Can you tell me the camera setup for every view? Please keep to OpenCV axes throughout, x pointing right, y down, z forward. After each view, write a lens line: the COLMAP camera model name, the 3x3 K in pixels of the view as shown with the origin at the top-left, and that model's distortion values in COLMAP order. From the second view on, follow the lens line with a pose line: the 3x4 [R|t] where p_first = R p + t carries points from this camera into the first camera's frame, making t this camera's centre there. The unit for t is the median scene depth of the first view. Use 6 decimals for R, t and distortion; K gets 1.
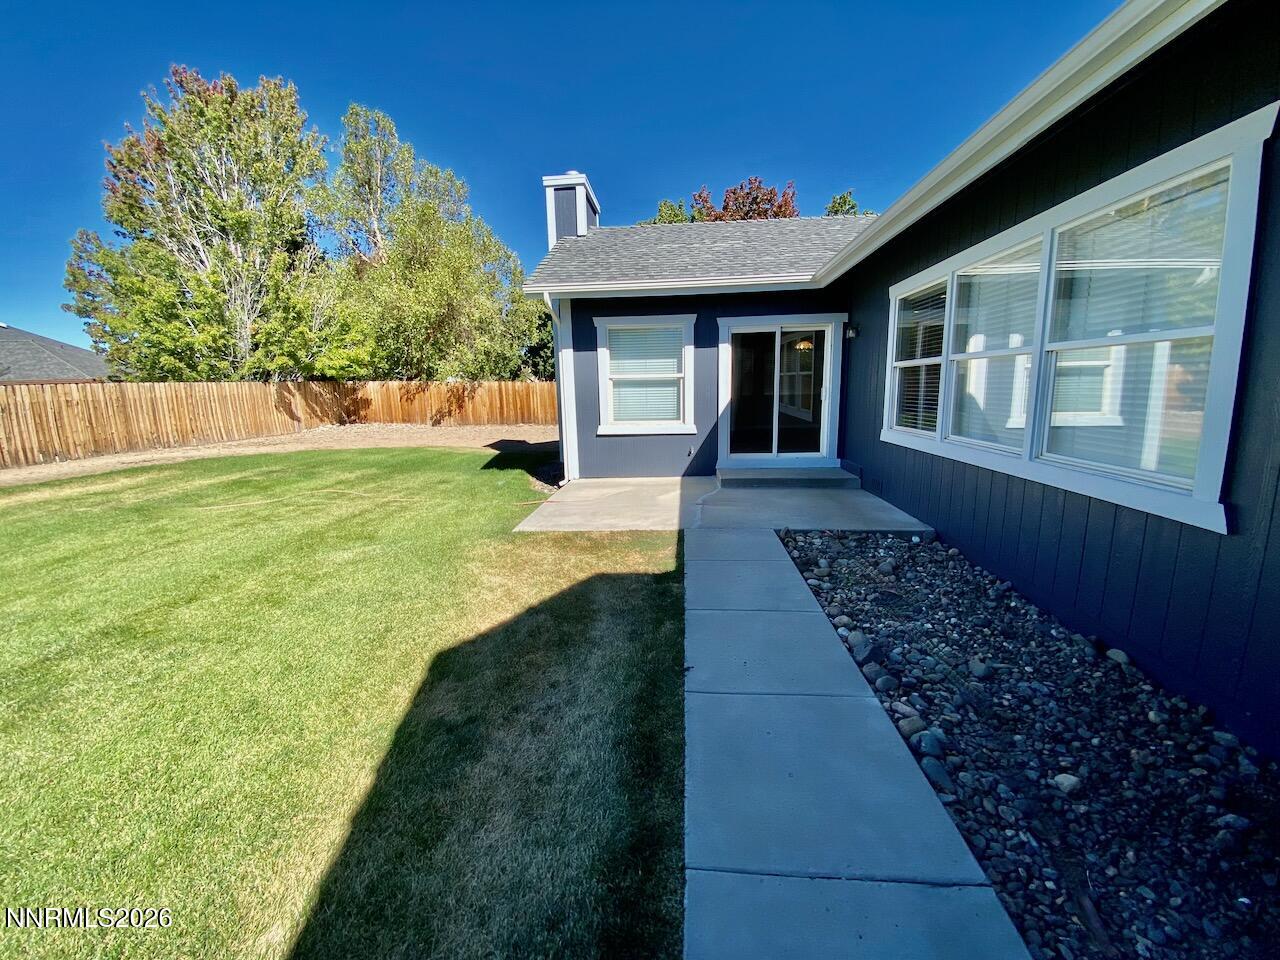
lens RADIAL K [[517.9, 0, 640.0], [0, 517.9, 480.0], [0, 0, 1]] dist [0.024605, -0.021061]
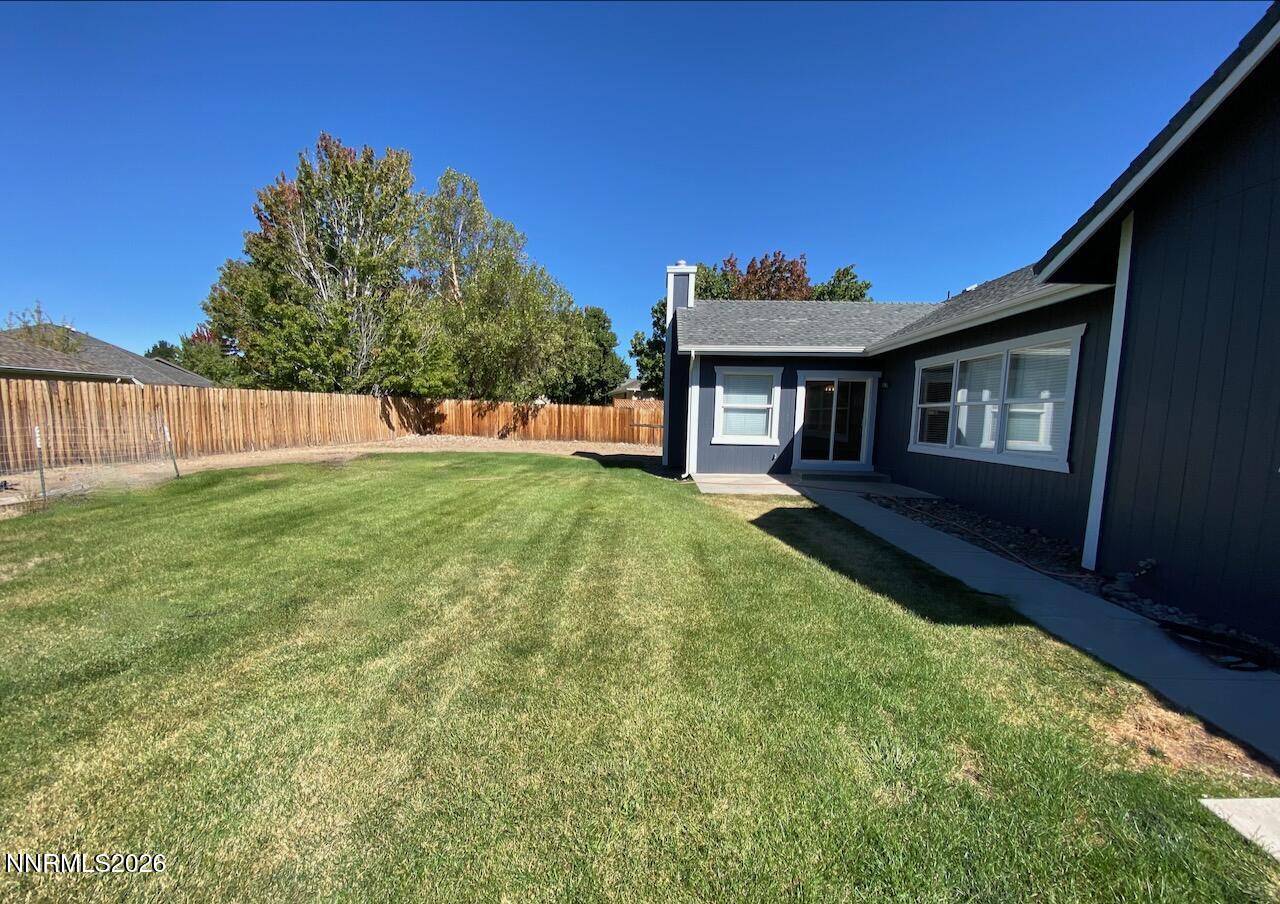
lens RADIAL K [[505.6, 0, 644.3], [0, 505.6, 477.7], [0, 0, 1]] dist [0.002197, -0.000055]
pose [[0.998326, 0.038889, 0.042821, -0.335634], [-0.036505, 0.997813, -0.055110, 0.097625], [-0.044871, 0.053454, 0.997562, -0.429449]]
